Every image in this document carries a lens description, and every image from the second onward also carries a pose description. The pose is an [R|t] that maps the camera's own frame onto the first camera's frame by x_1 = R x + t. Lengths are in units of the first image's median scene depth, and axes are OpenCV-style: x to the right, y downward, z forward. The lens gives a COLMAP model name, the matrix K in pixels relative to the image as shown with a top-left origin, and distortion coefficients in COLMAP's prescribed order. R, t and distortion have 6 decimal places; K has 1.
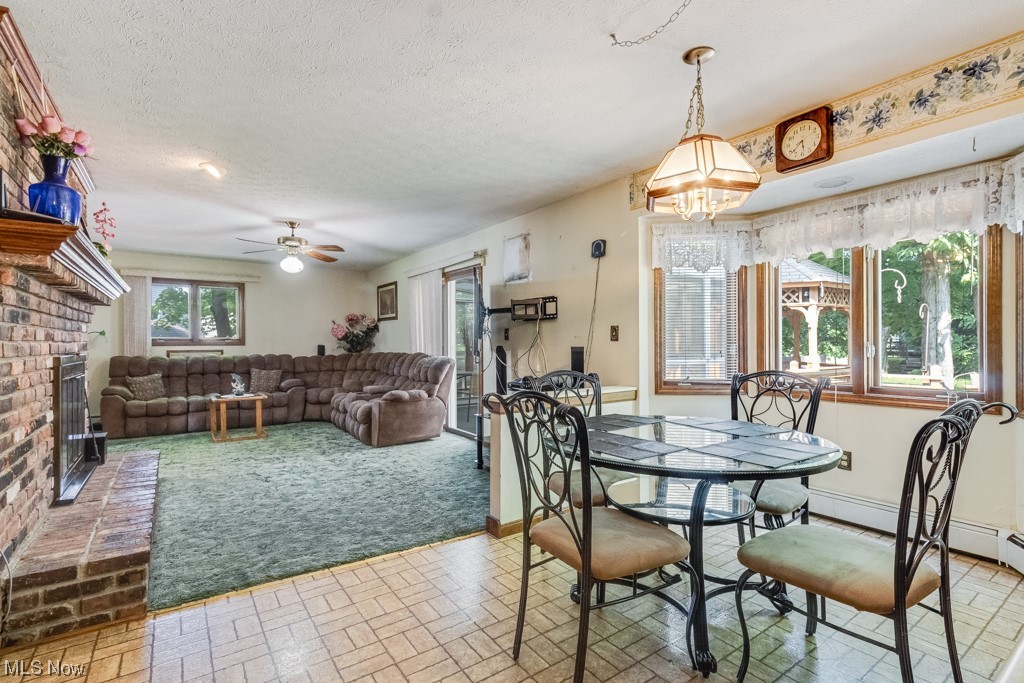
lens RADIAL K [[481.2, 0, 515.6], [0, 481.2, 340.6], [0, 0, 1]] dist [0.002014, -0.000062]
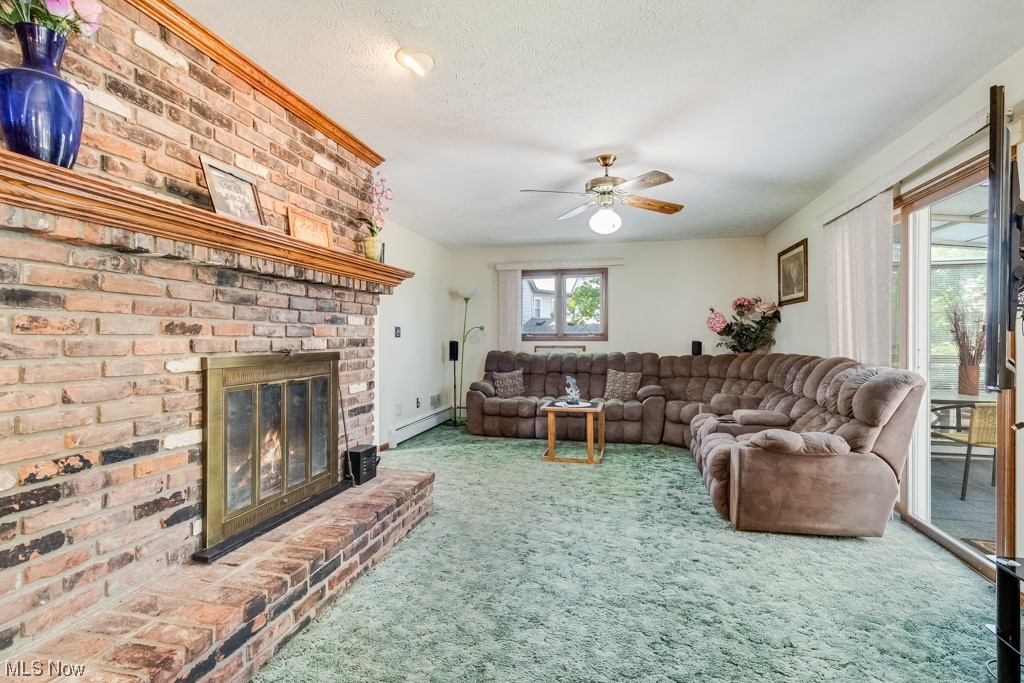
lens RADIAL K [[481.2, 0, 515.6], [0, 481.2, 340.6], [0, 0, 1]] dist [0.002014, -0.000062]
pose [[0.660276, 0.007539, -0.750985, -0.036133], [0.000443, 0.999946, 0.010428, 0.000409], [0.751023, -0.007218, 0.660237, 0.373782]]
